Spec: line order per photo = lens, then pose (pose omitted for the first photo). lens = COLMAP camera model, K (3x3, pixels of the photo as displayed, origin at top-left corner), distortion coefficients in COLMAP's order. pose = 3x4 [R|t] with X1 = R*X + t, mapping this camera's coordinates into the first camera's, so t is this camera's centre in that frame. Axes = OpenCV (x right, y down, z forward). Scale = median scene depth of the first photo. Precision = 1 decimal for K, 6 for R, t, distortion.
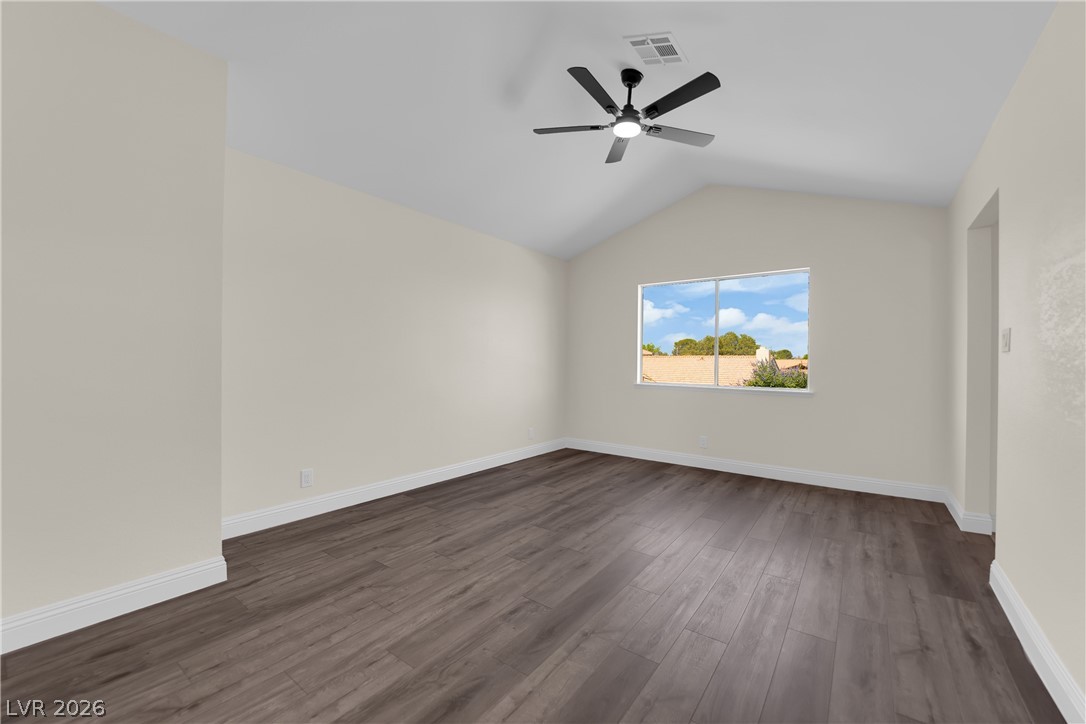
lens RADIAL K [[439.5, 0, 542.8], [0, 439.5, 362.4], [0, 0, 1]] dist [-0.013235, -0.001382]
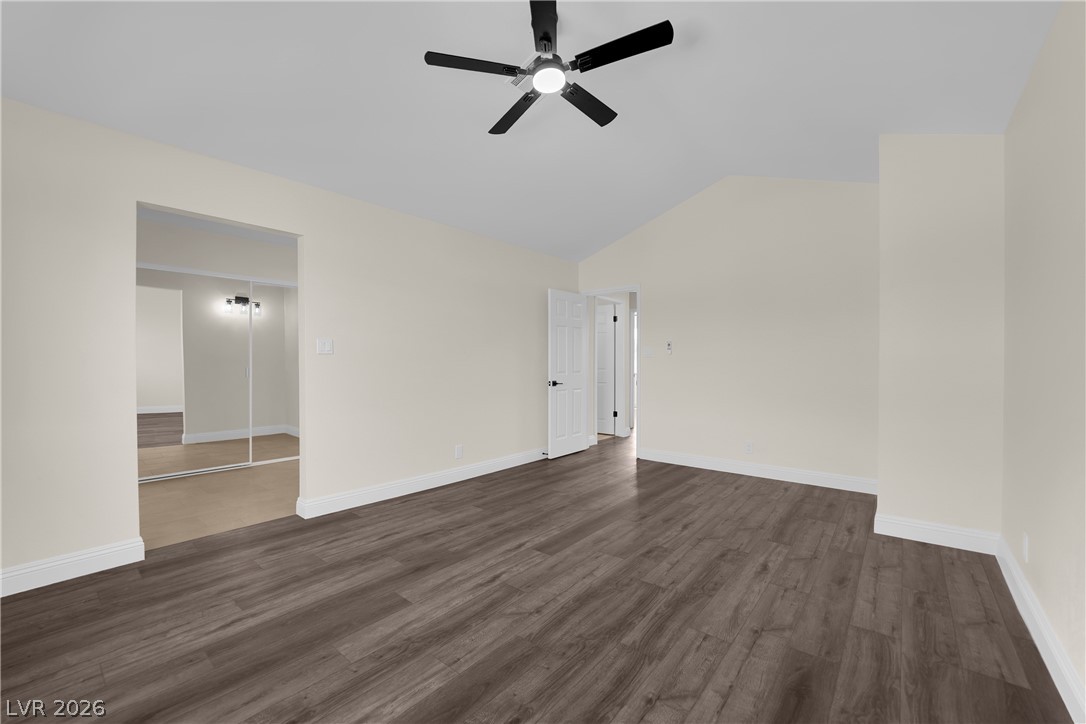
lens RADIAL K [[439.5, 0, 542.6], [0, 439.5, 363.3], [0, 0, 1]] dist [-0.013235, -0.001382]
pose [[-0.998296, -0.009724, 0.057530, 0.151912], [-0.009523, 0.999948, 0.003778, -0.002774], [-0.057564, 0.003224, -0.998337, 1.814333]]
